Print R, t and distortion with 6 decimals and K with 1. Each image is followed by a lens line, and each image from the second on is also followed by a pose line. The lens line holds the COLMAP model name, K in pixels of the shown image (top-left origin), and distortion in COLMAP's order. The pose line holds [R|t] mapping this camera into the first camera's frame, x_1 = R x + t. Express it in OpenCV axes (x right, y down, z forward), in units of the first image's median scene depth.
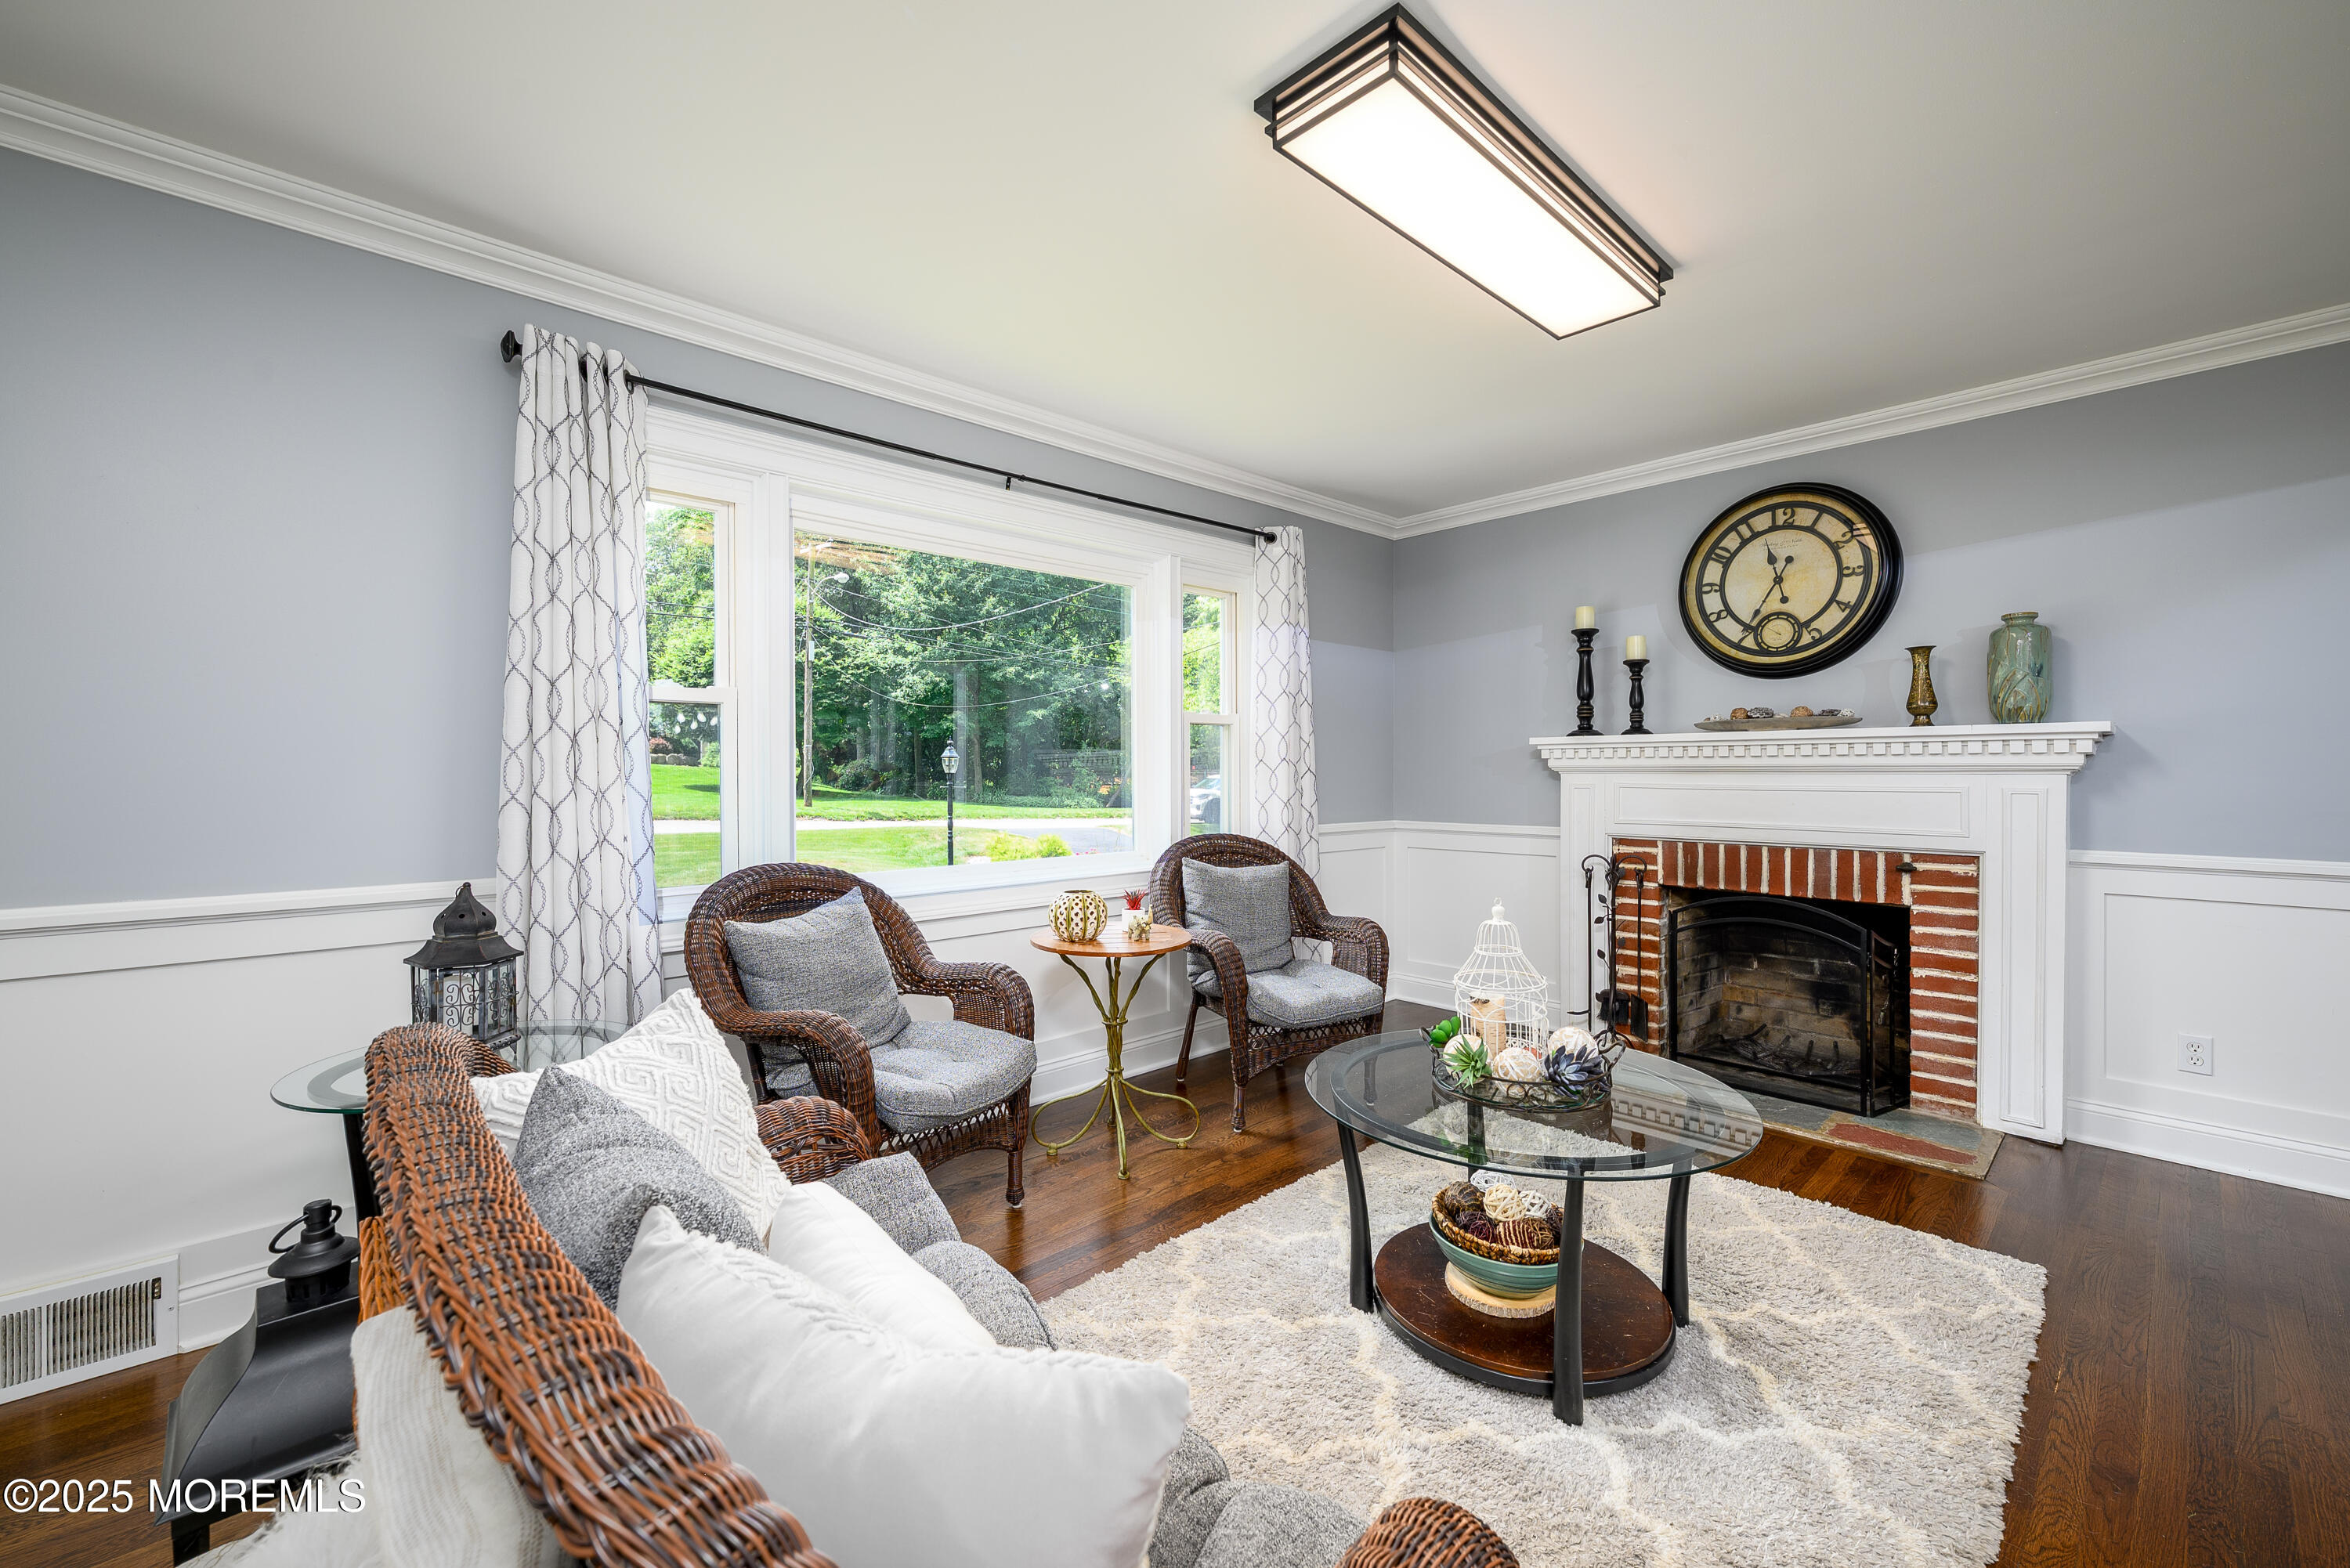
lens RADIAL K [[951.4, 0, 1170.4], [0, 951.4, 779.8], [0, 0, 1]] dist [0.002089, -0.000266]
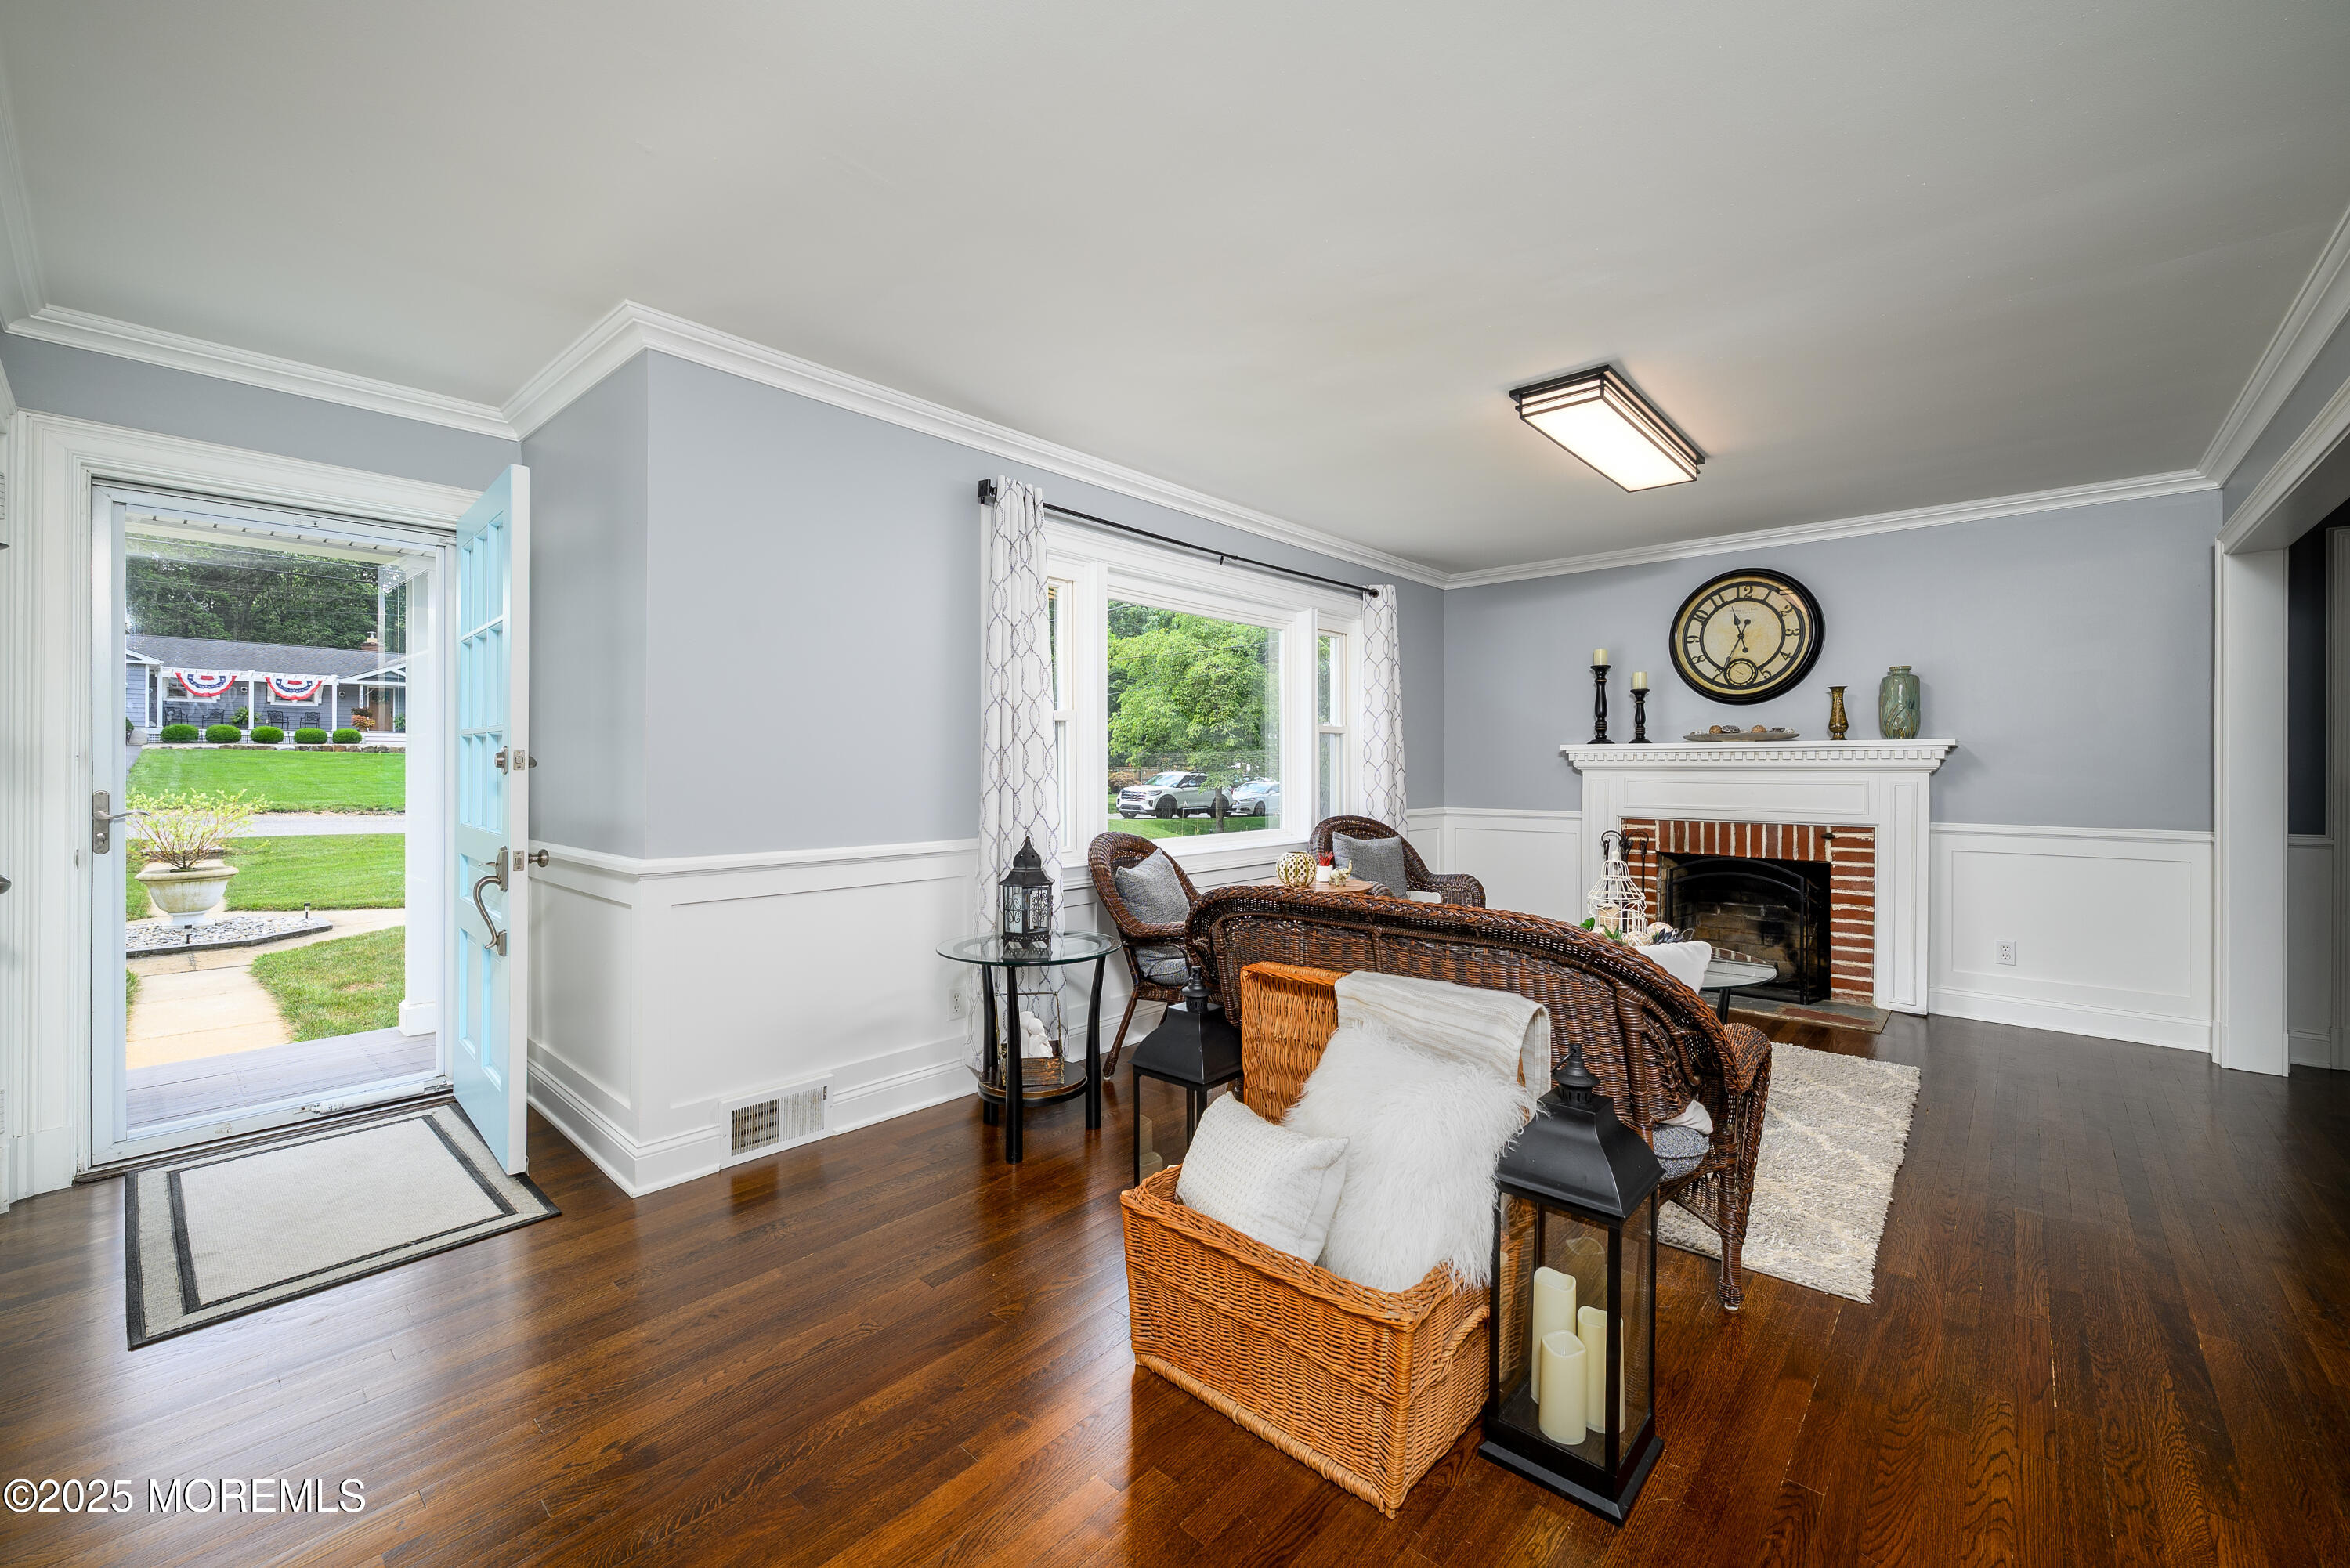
lens RADIAL K [[951.4, 0, 1178.9], [0, 951.4, 773.6], [0, 0, 1]] dist [0.002089, -0.000266]
pose [[0.995598, 0.002561, 0.093695, -0.342304], [-0.002260, 0.999992, -0.003320, 0.002645], [-0.093703, 0.003094, 0.995595, -0.349218]]
